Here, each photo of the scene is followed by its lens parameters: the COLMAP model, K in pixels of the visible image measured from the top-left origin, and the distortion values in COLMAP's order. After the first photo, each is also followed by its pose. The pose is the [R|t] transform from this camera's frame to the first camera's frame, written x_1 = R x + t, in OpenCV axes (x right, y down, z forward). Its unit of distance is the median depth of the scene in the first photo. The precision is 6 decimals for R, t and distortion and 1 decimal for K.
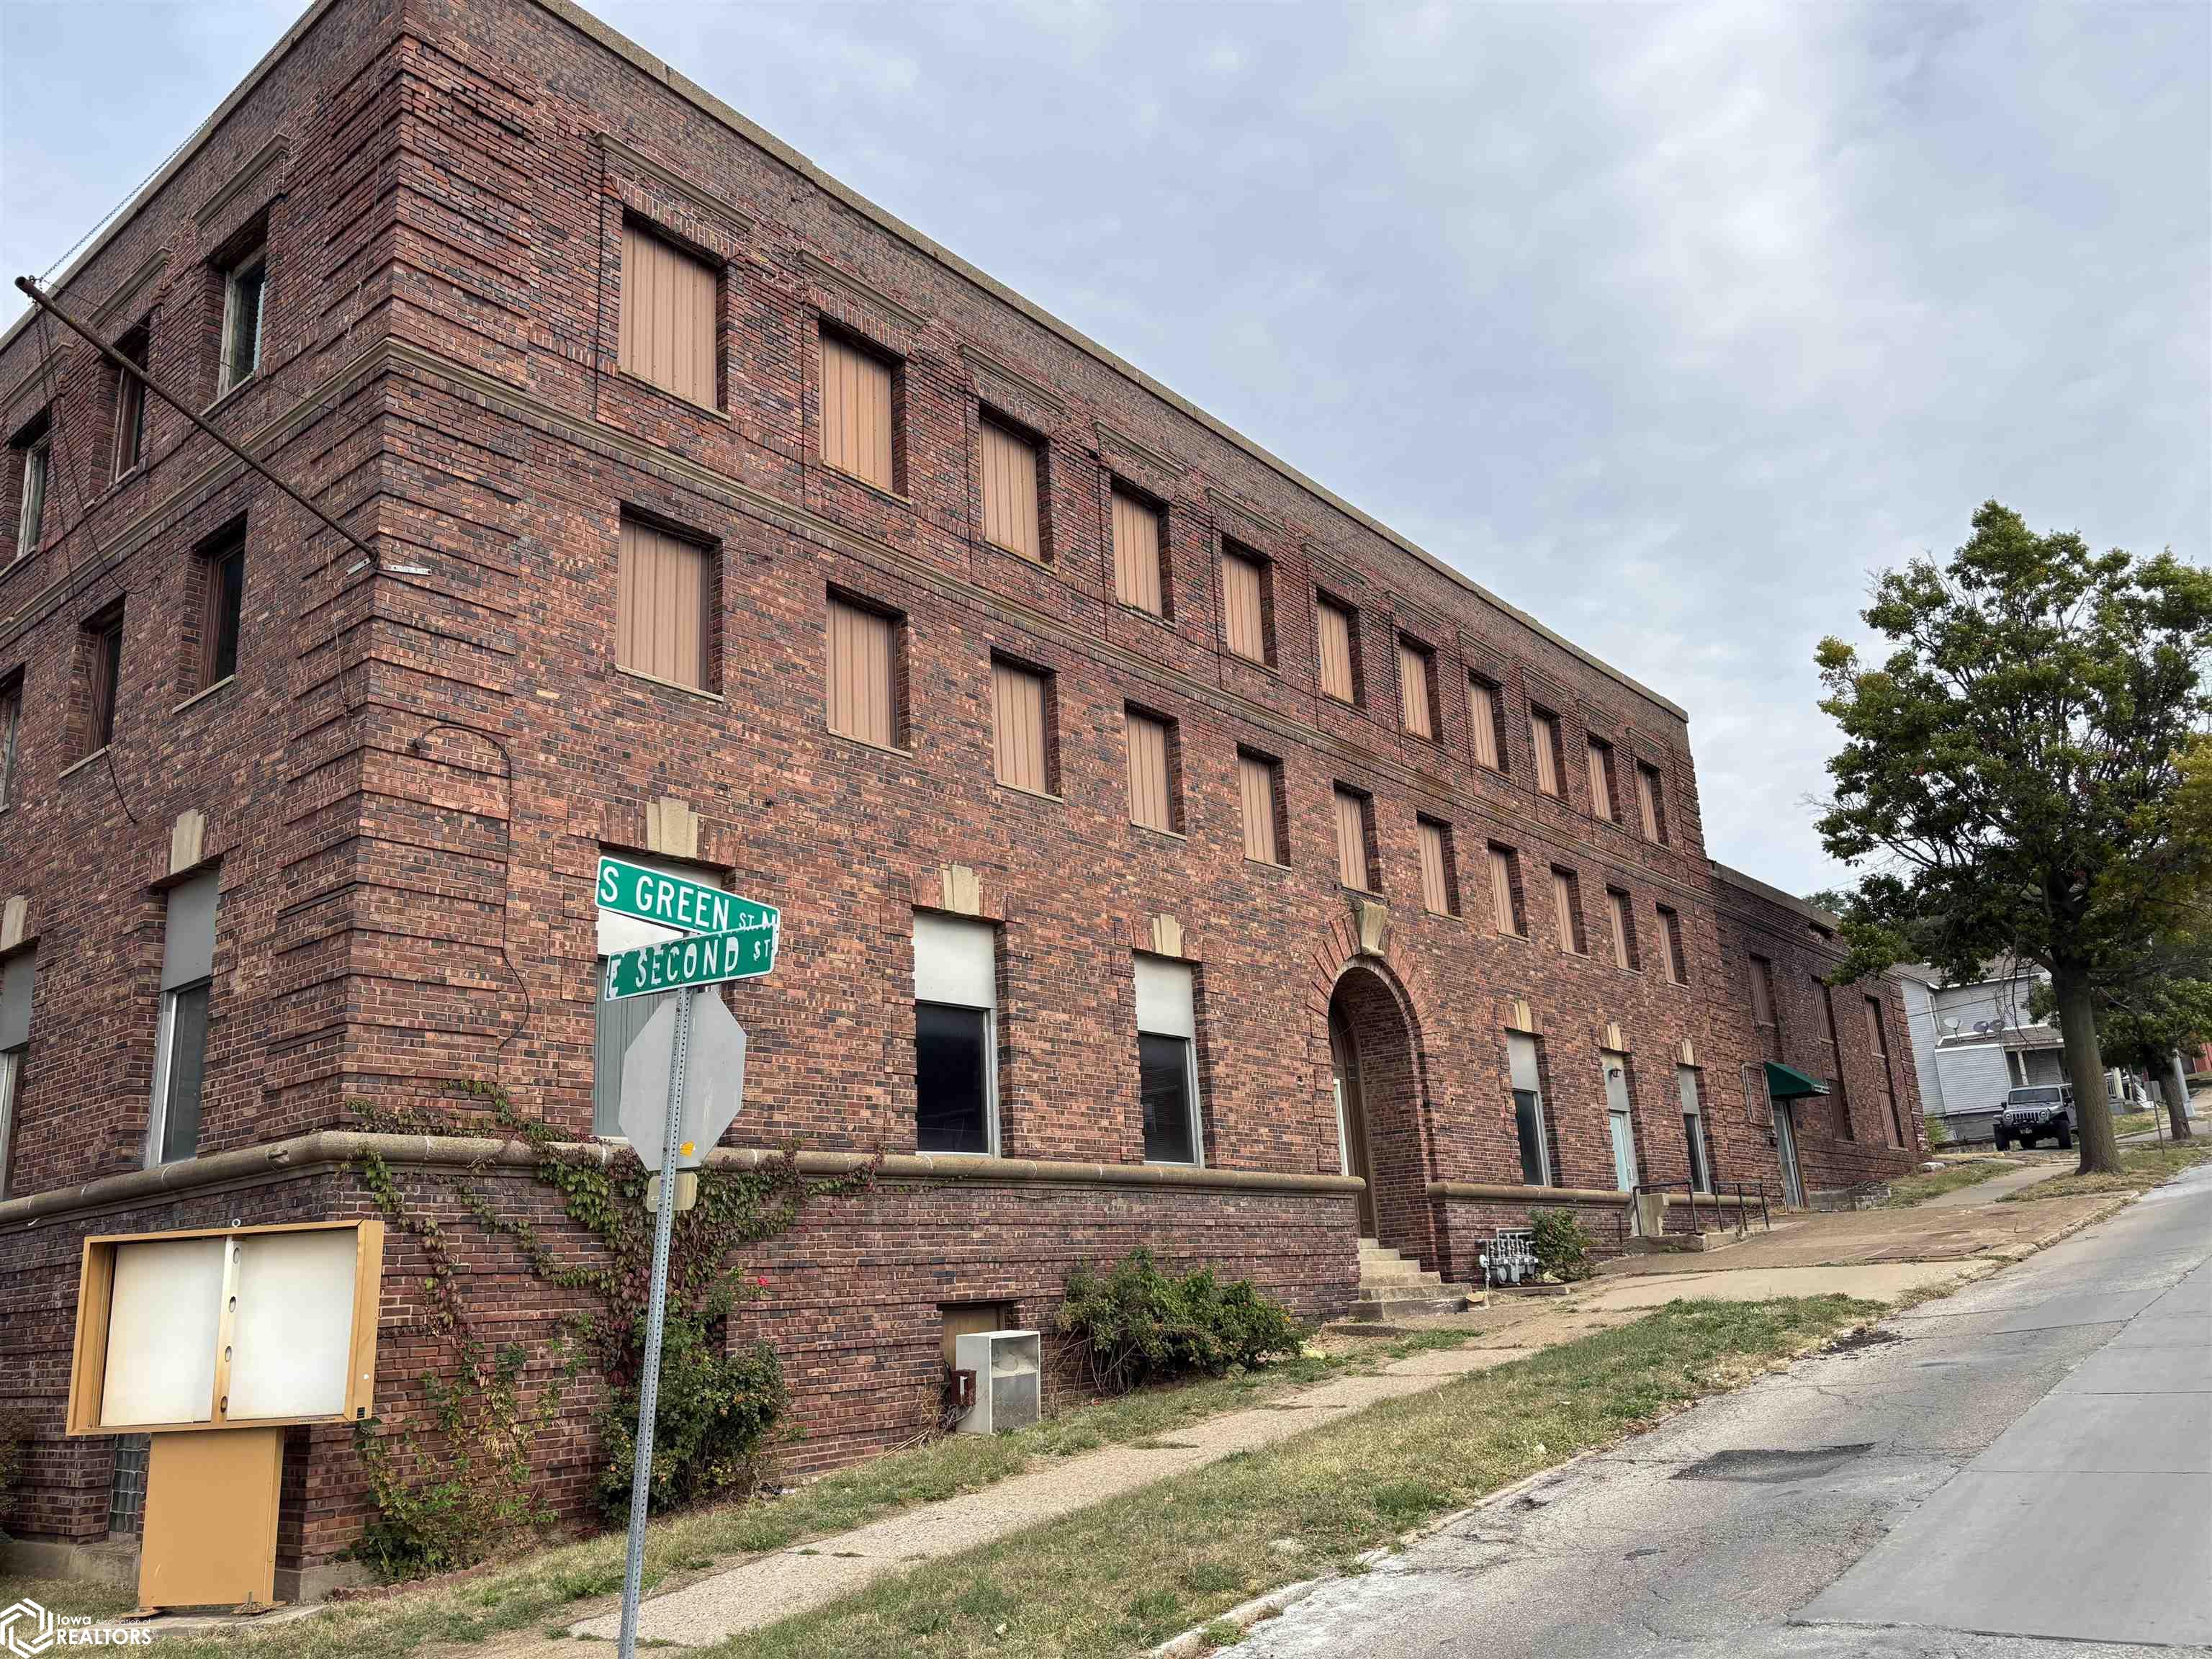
lens RADIAL K [[1684.3, 0, 1109.5], [0, 1684.3, 831.6], [0, 0, 1]] dist [0.048499, -0.036316]
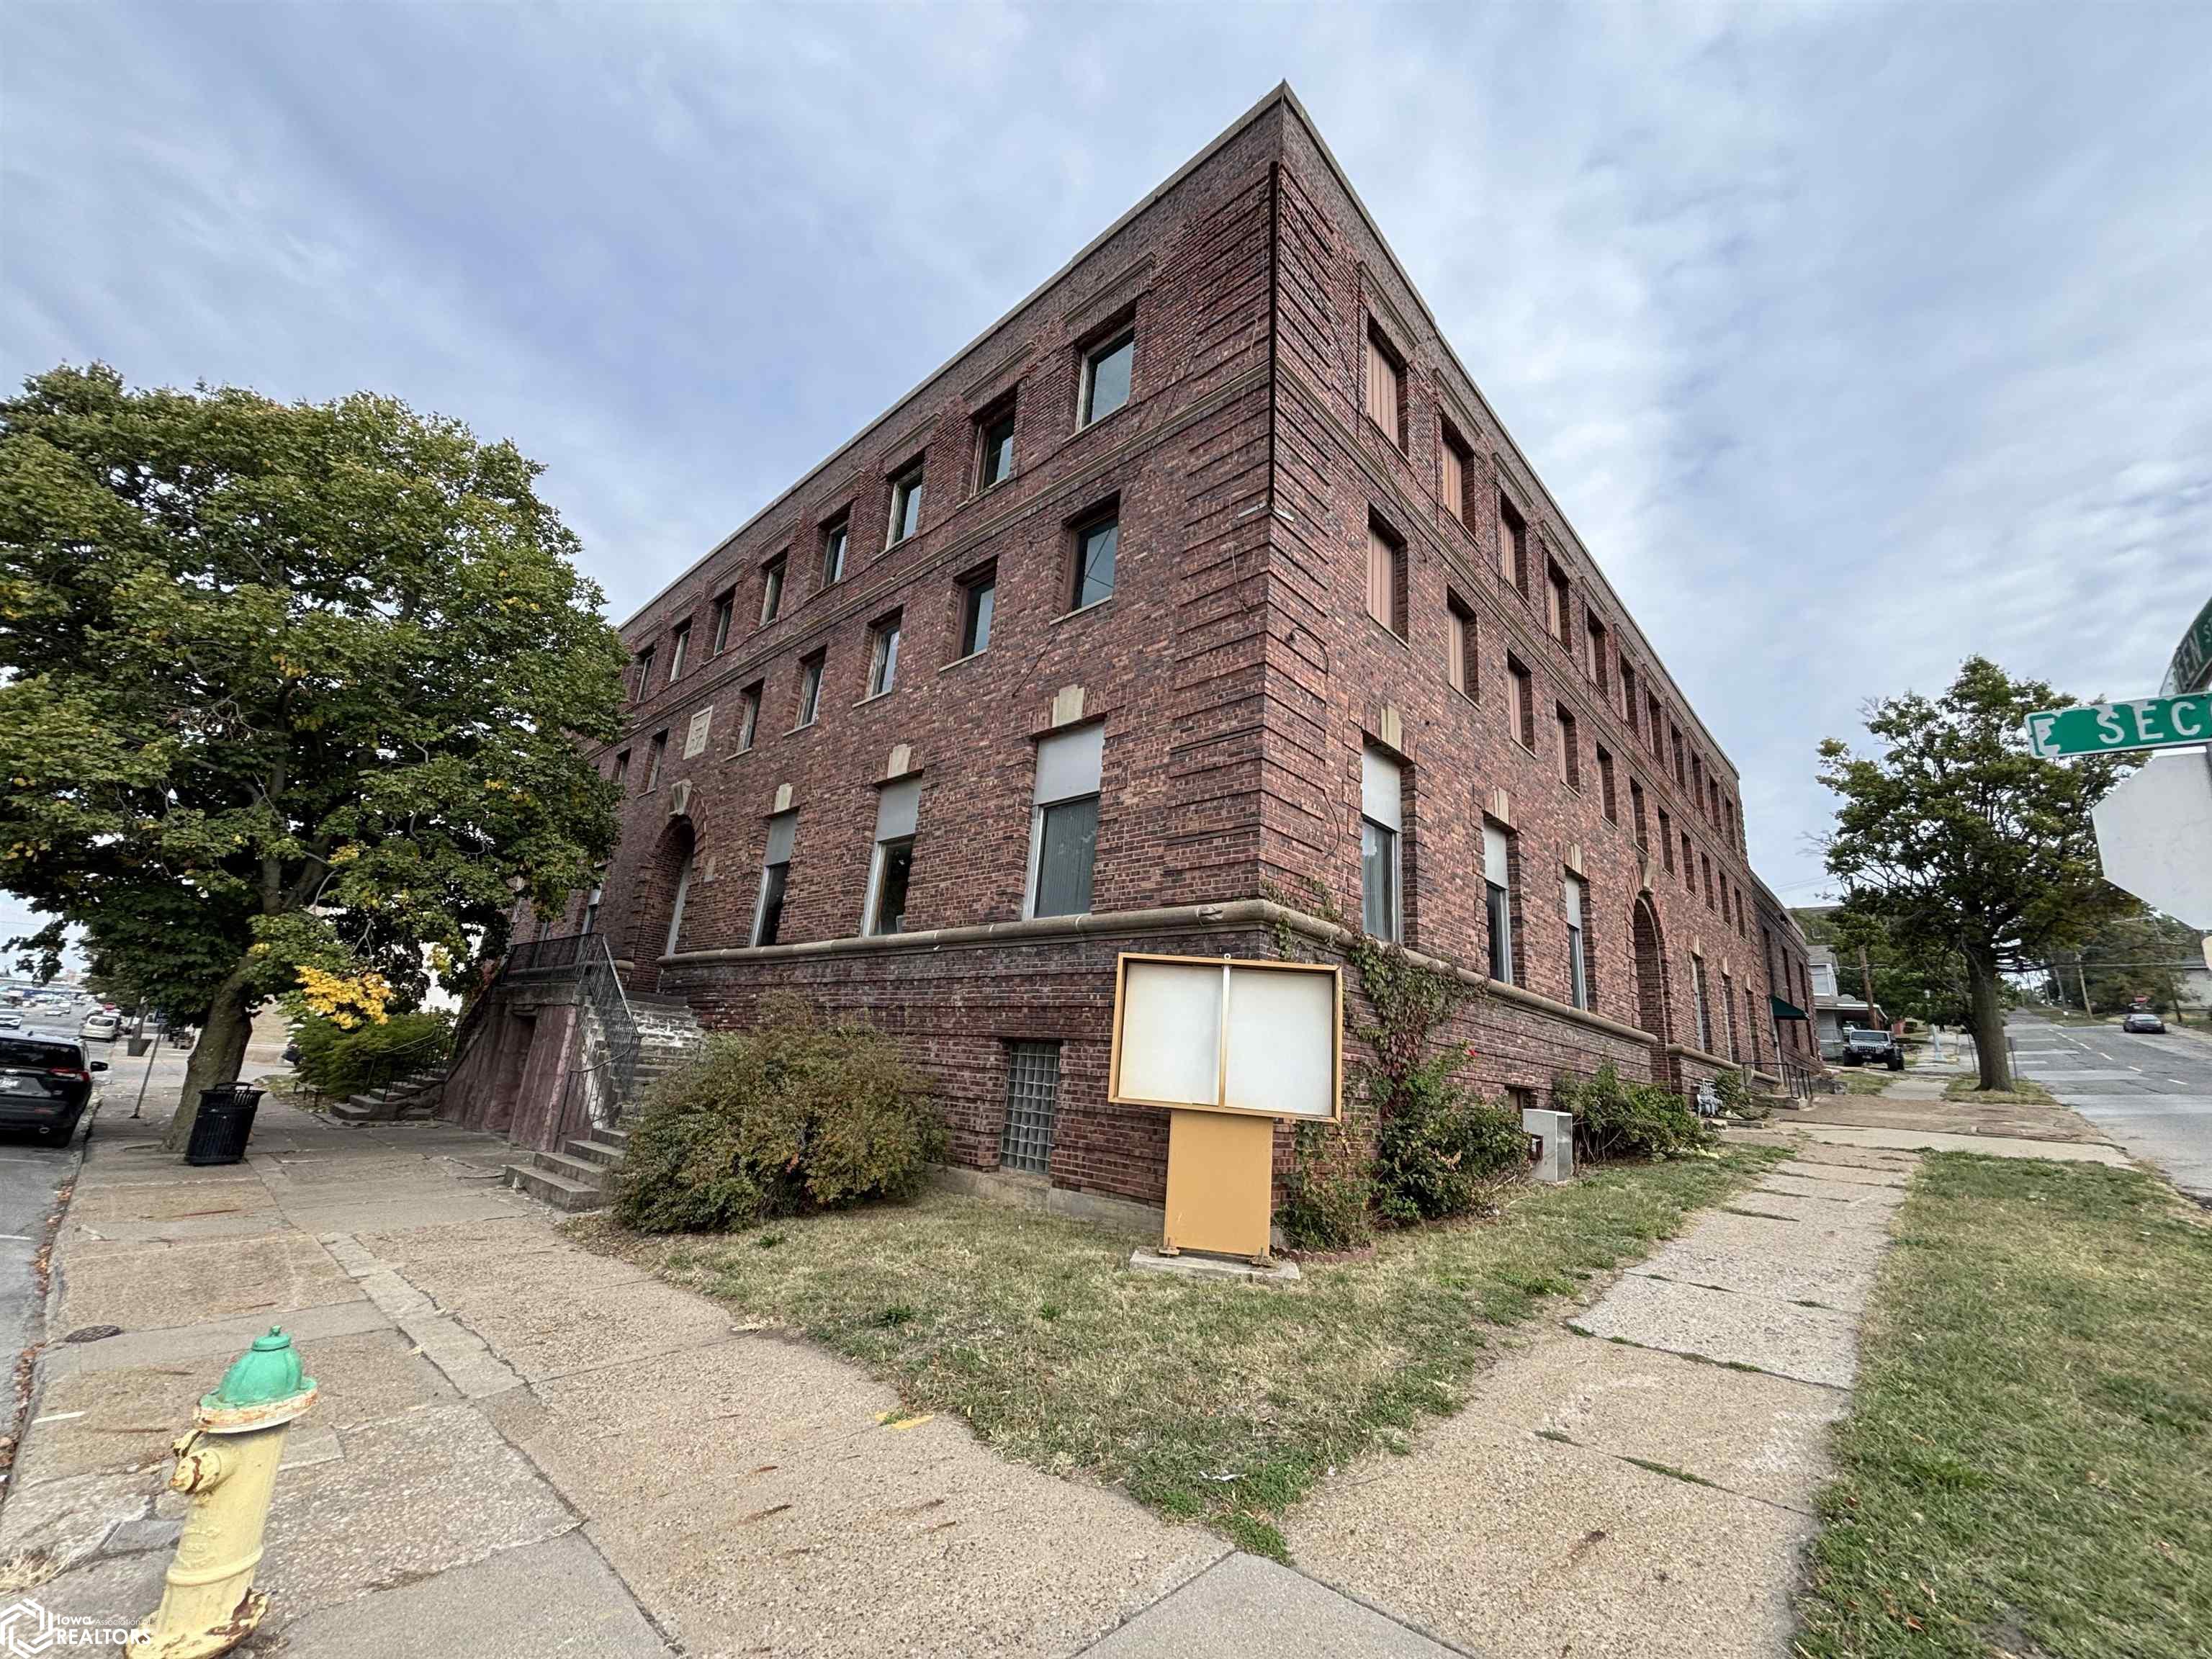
lens RADIAL K [[878.2, 0, 1110.6], [0, 878.2, 819.1], [0, 0, 1]] dist [0.027419, -0.000407]
pose [[0.990612, 0.104593, -0.088022, -0.433949], [-0.105854, 0.994334, -0.009774, 0.109659], [0.086501, 0.019000, 0.996071, 0.246495]]
